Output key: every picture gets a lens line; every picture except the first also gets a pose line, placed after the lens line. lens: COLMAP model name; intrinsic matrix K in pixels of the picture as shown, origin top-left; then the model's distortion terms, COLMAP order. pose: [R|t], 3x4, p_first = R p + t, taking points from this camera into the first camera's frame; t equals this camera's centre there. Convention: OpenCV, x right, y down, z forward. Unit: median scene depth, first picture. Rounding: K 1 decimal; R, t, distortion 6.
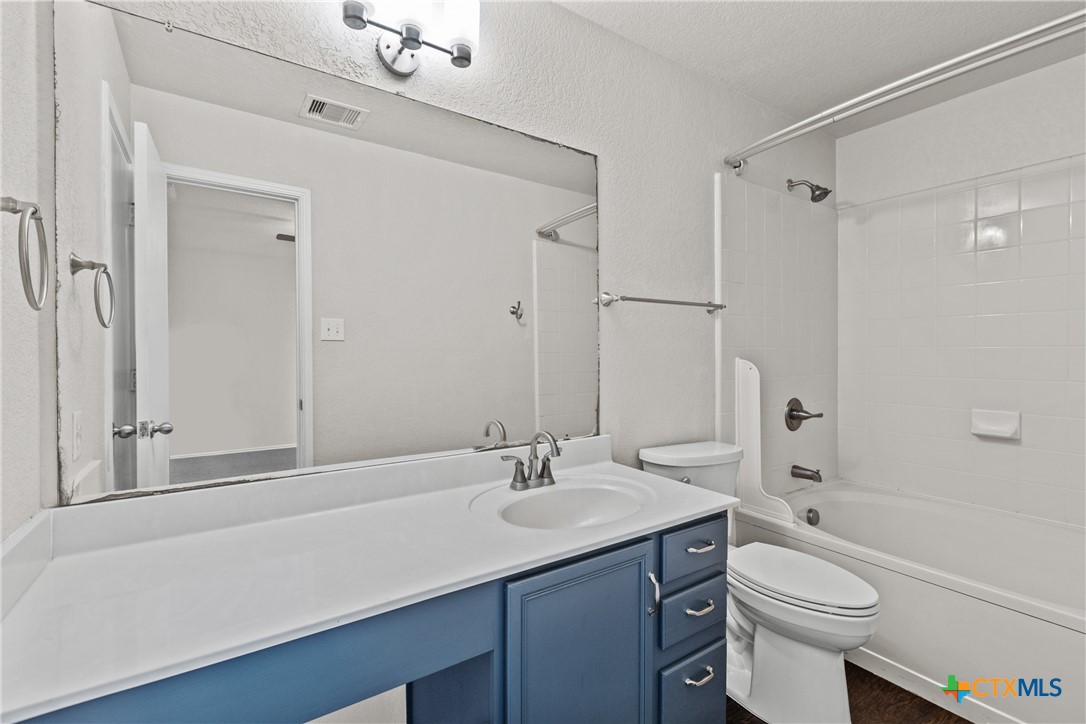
lens RADIAL K [[479.1, 0, 544.3], [0, 479.1, 354.1], [0, 0, 1]] dist [-0.000120, 0.000124]
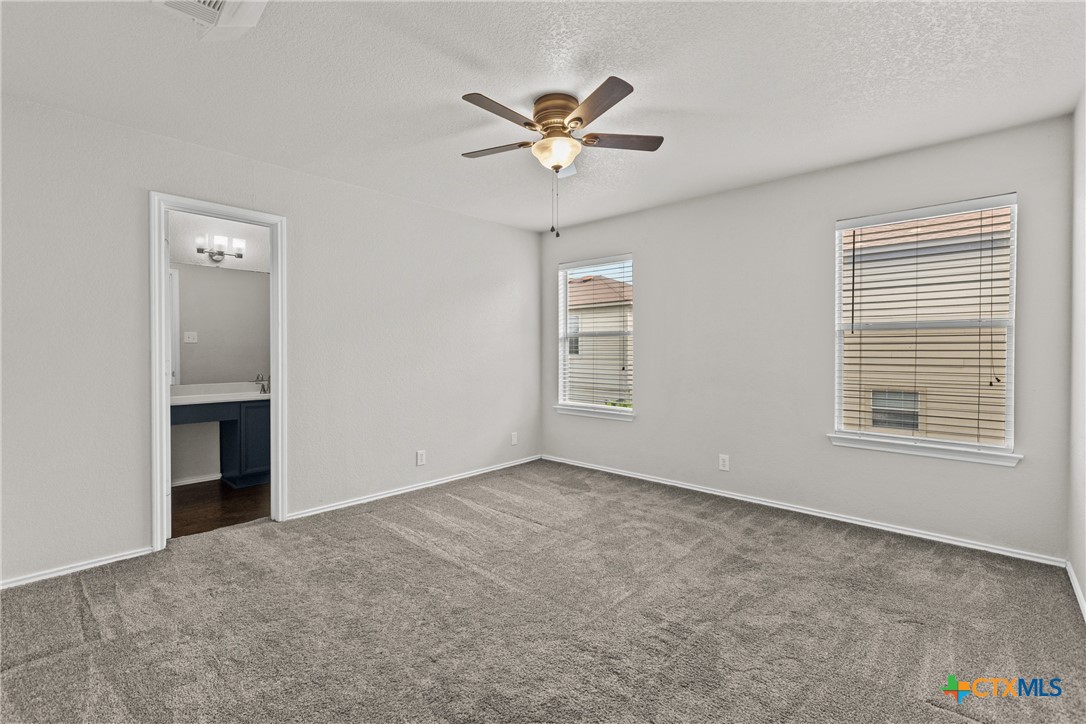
lens RADIAL K [[479.1, 0, 544.3], [0, 479.1, 354.1], [0, 0, 1]] dist [-0.000120, 0.000124]
pose [[0.973008, 0.002118, 0.230761, 0.892700], [-0.003418, 0.999980, 0.005234, 0.008779], [-0.230745, -0.005882, 0.972996, -2.151160]]
